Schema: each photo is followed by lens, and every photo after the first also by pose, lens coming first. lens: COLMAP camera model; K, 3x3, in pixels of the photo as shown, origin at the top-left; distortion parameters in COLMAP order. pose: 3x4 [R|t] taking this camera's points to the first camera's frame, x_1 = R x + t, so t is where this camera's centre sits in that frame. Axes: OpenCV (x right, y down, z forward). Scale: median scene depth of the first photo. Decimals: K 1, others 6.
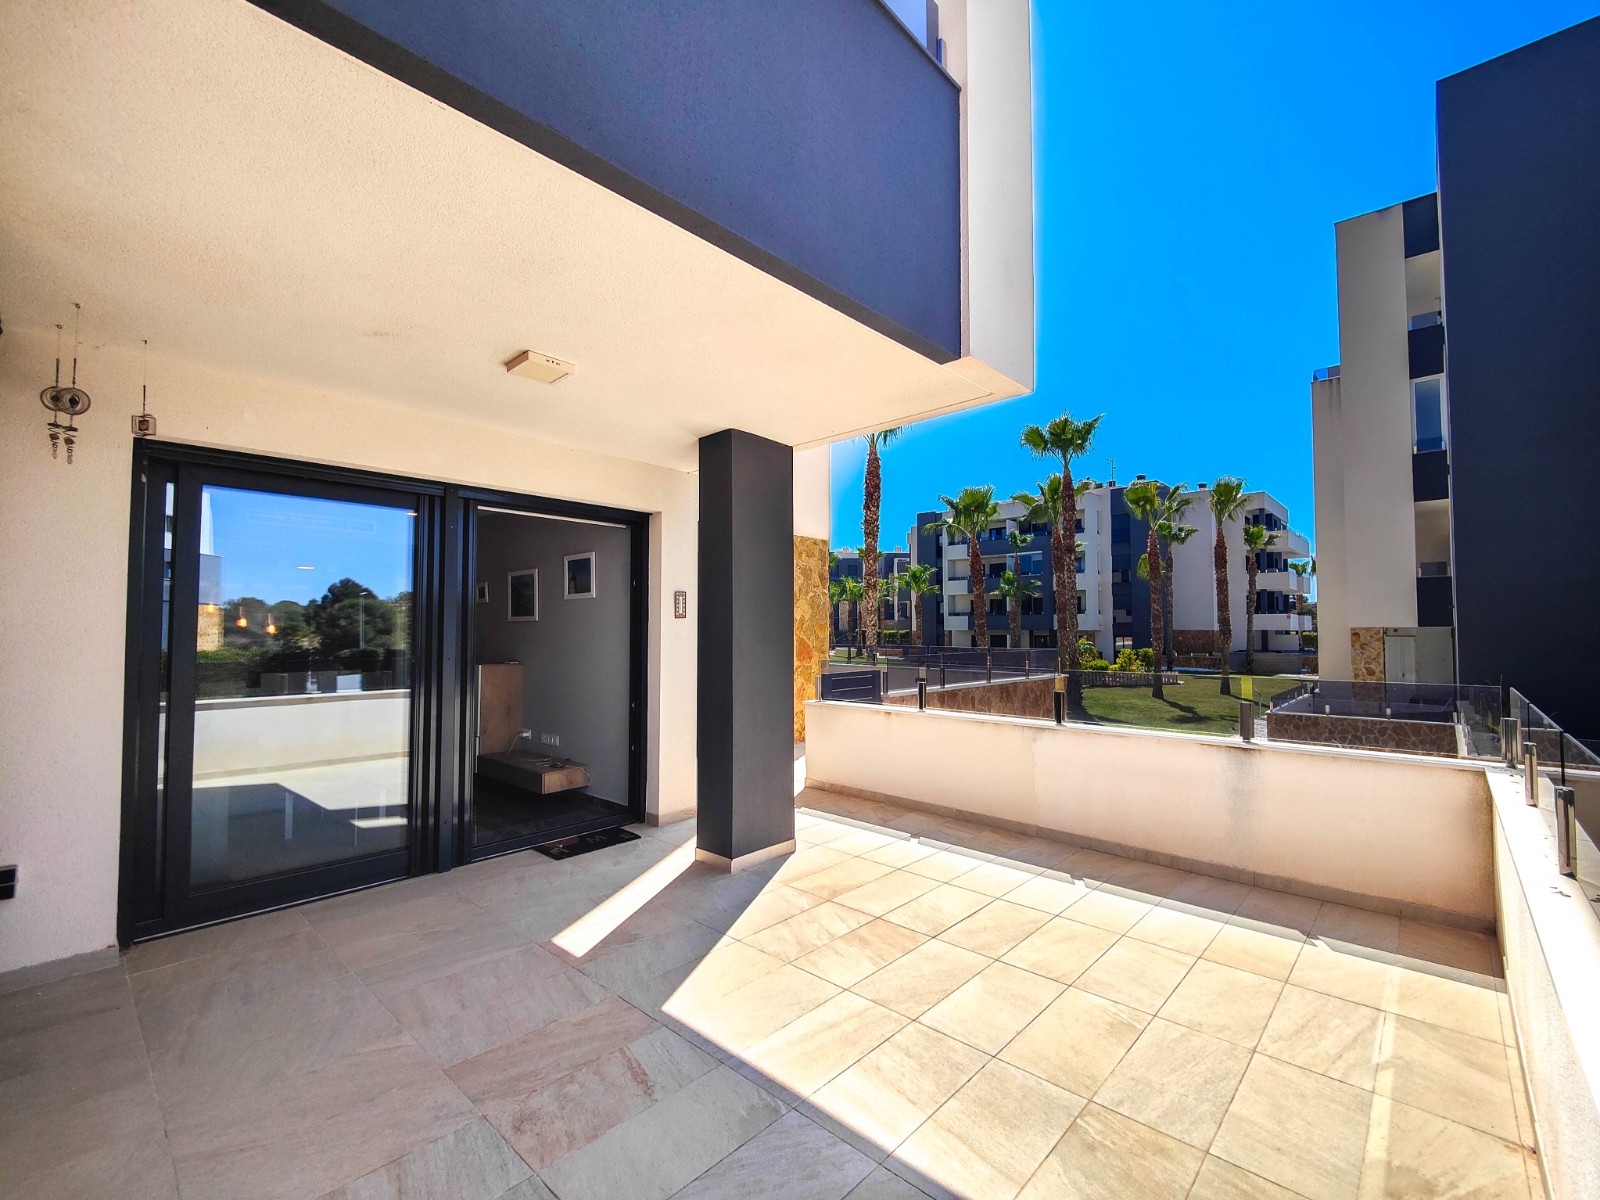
lens RADIAL K [[694.9, 0, 810.5], [0, 694.9, 601.4], [0, 0, 1]] dist [0.025524, -0.015083]
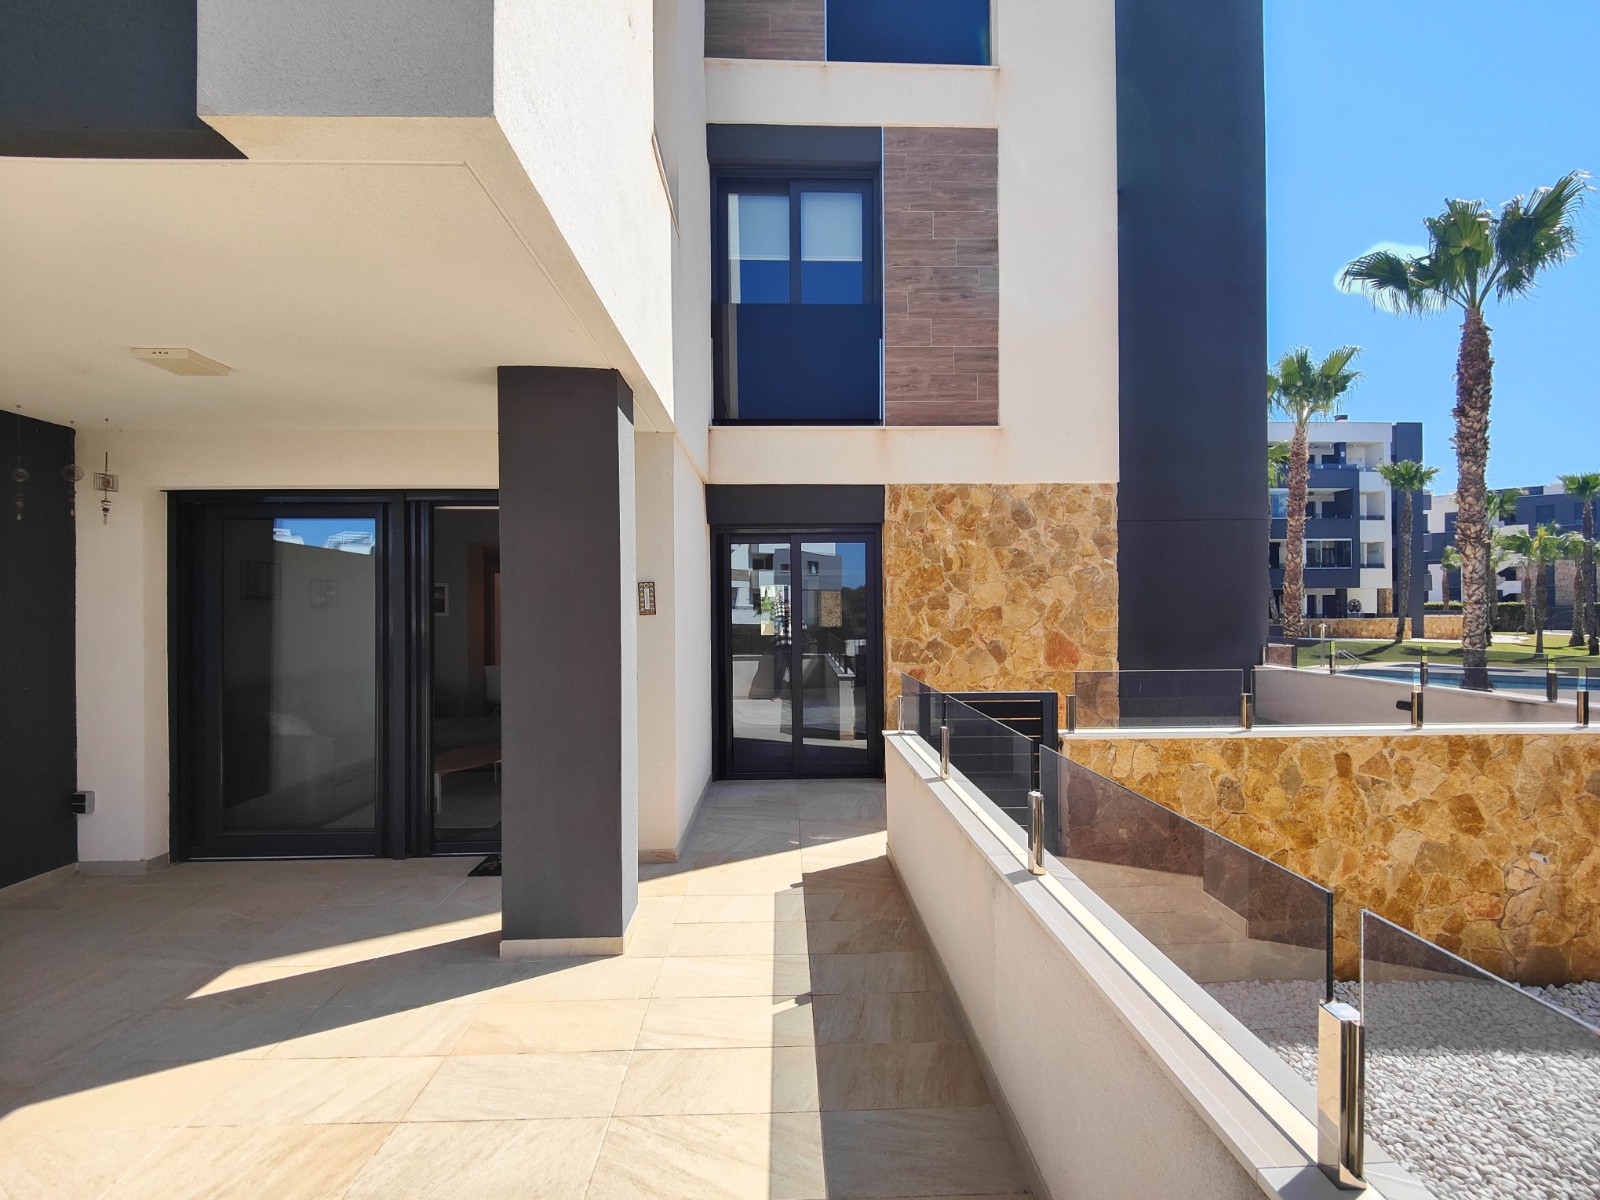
lens RADIAL K [[698.0, 0, 805.7], [0, 698.0, 606.7], [0, 0, 1]] dist [0.022812, -0.016807]
pose [[0.694895, -0.006444, -0.719083, 0.564941], [0.036894, 0.998962, 0.026700, -0.000456], [0.718165, -0.045083, 0.694411, 0.610617]]
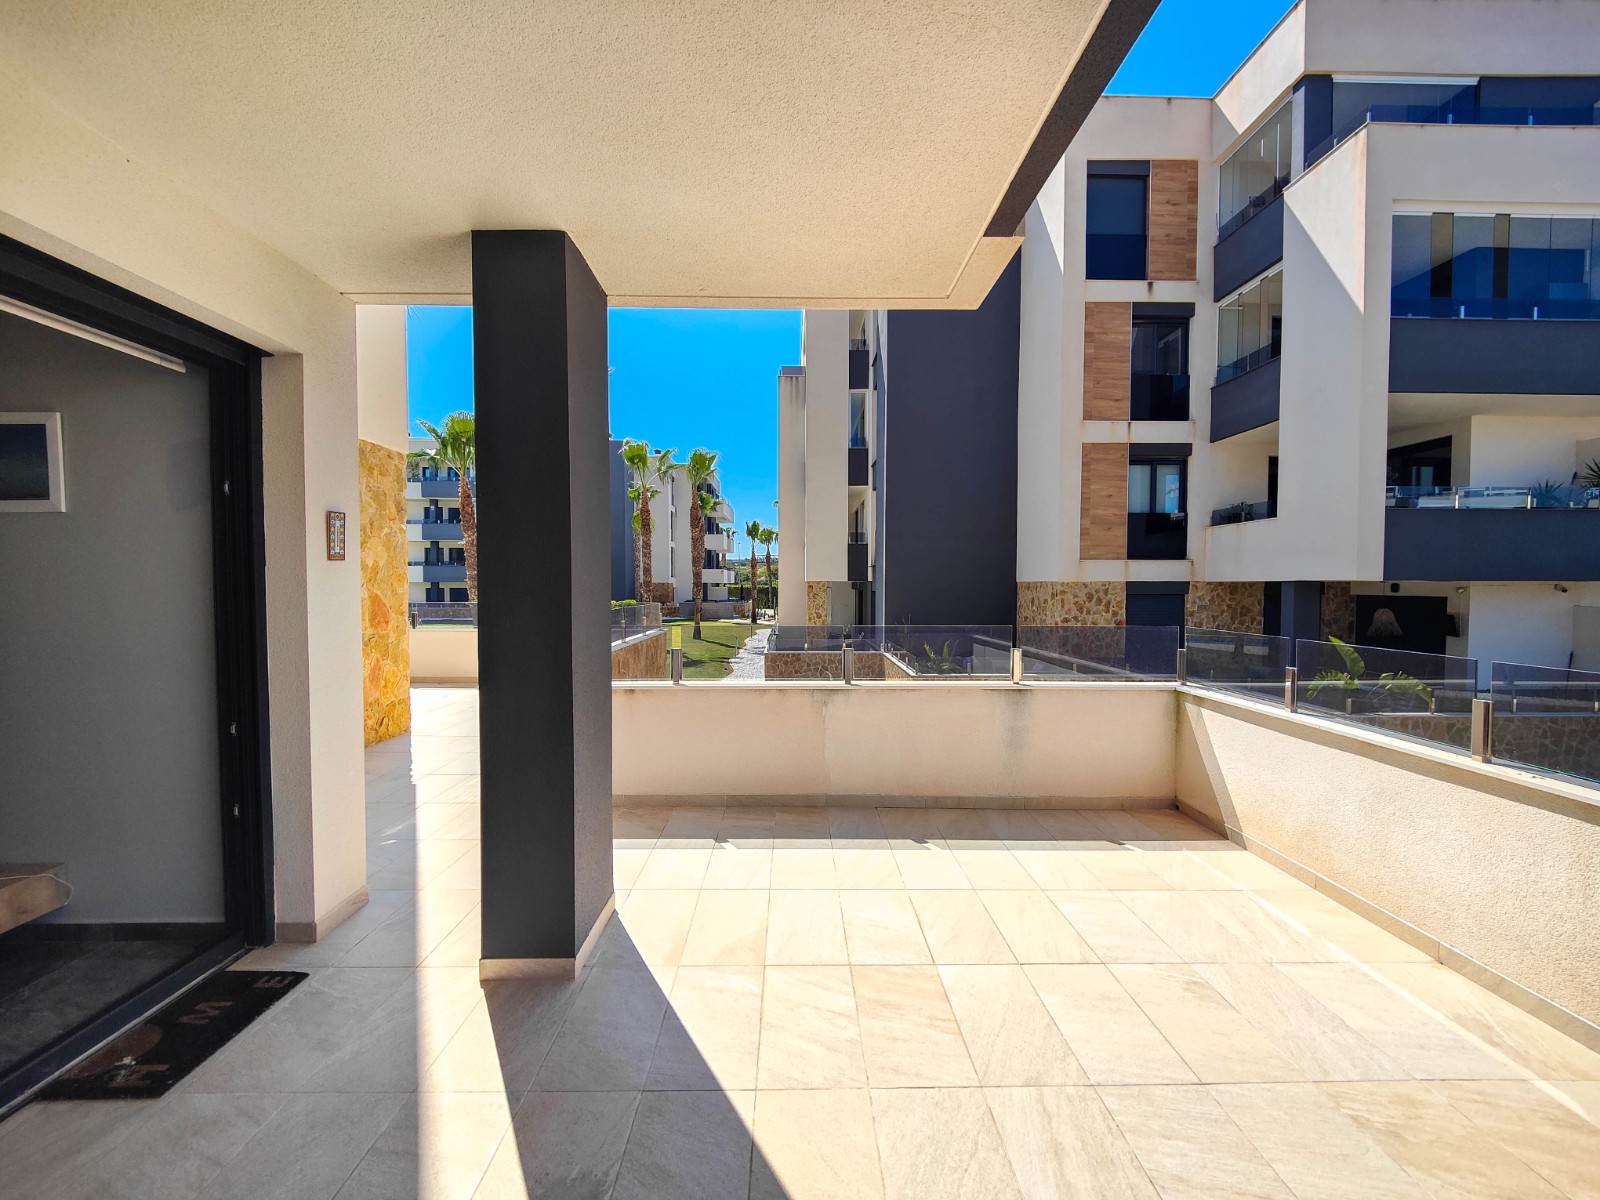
lens RADIAL K [[694.9, 0, 810.5], [0, 694.9, 601.4], [0, 0, 1]] dist [0.025524, -0.015083]
pose [[0.722618, -0.015193, 0.691081, -0.324169], [-0.032048, 0.997947, 0.055450, 0.015030], [-0.690504, -0.062217, 0.720648, 0.366433]]
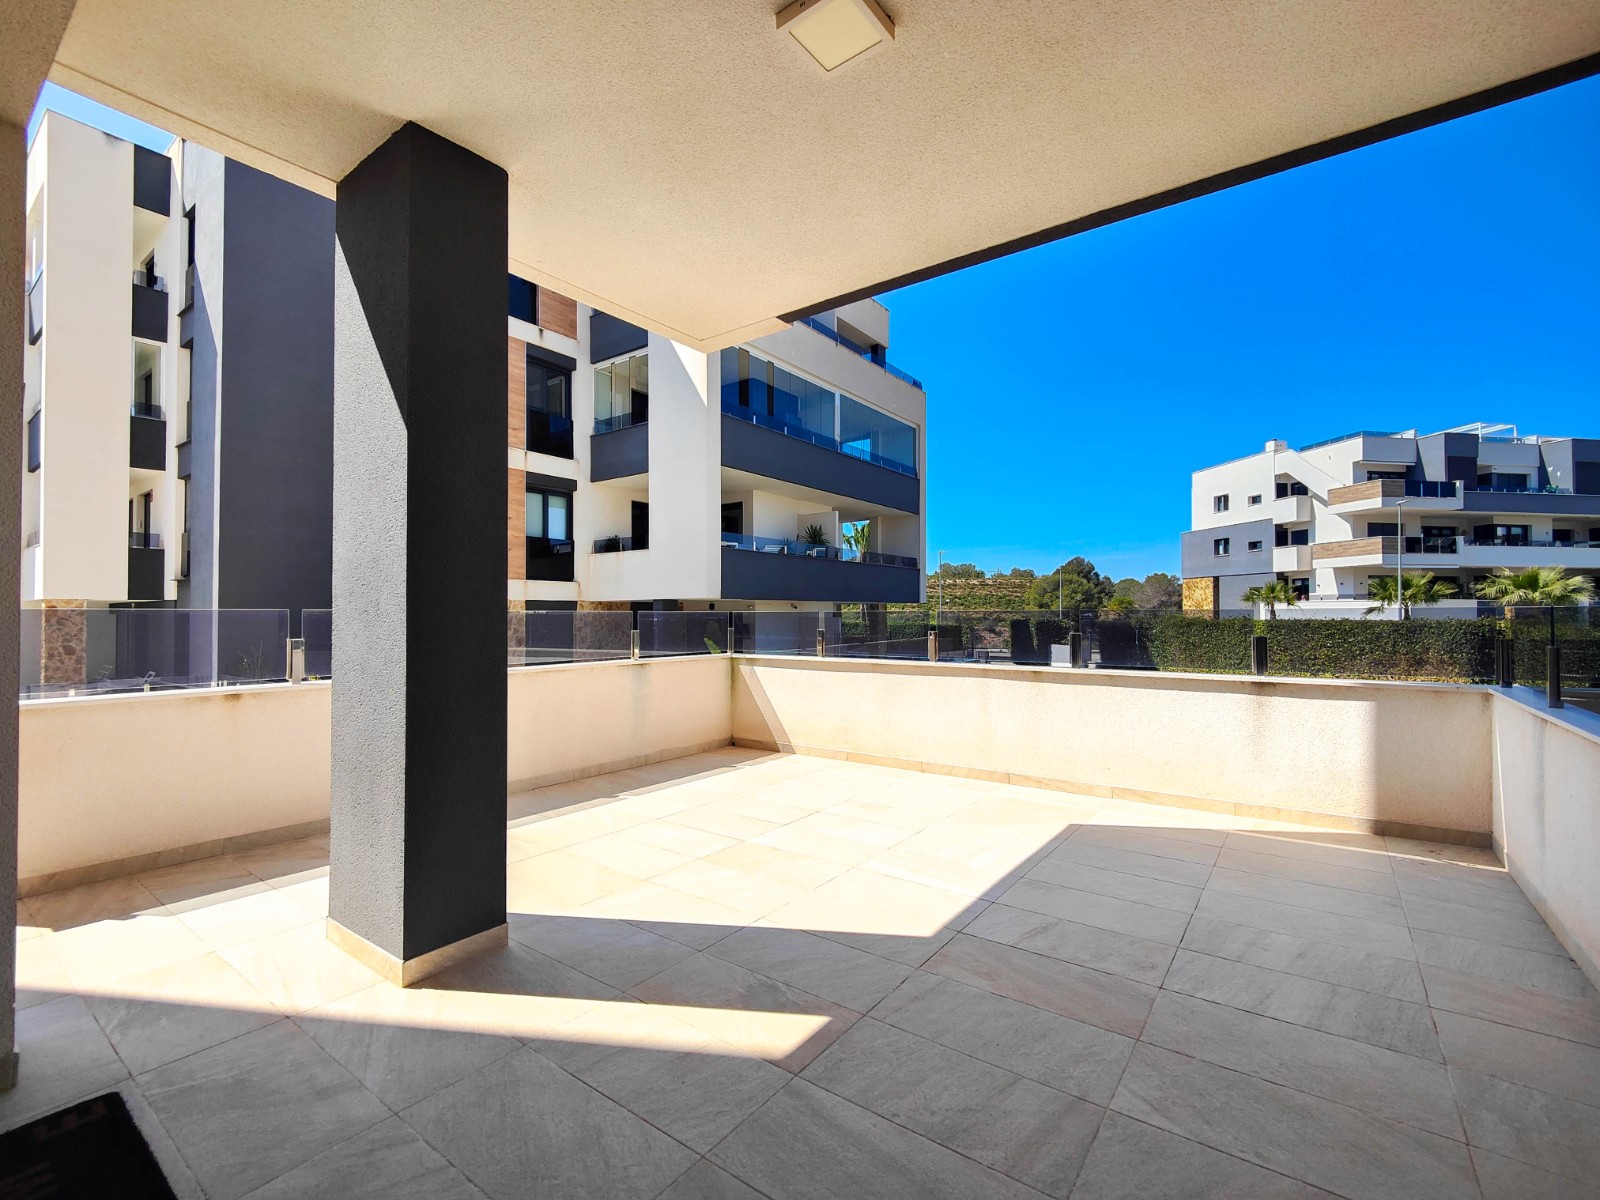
lens RADIAL K [[698.0, 0, 805.7], [0, 698.0, 606.7], [0, 0, 1]] dist [0.022812, -0.016807]
pose [[-0.107288, 0.012027, 0.994155, -0.609421], [-0.038414, 0.999130, -0.016233, 0.092182], [-0.993486, -0.039931, -0.106732, 0.699448]]
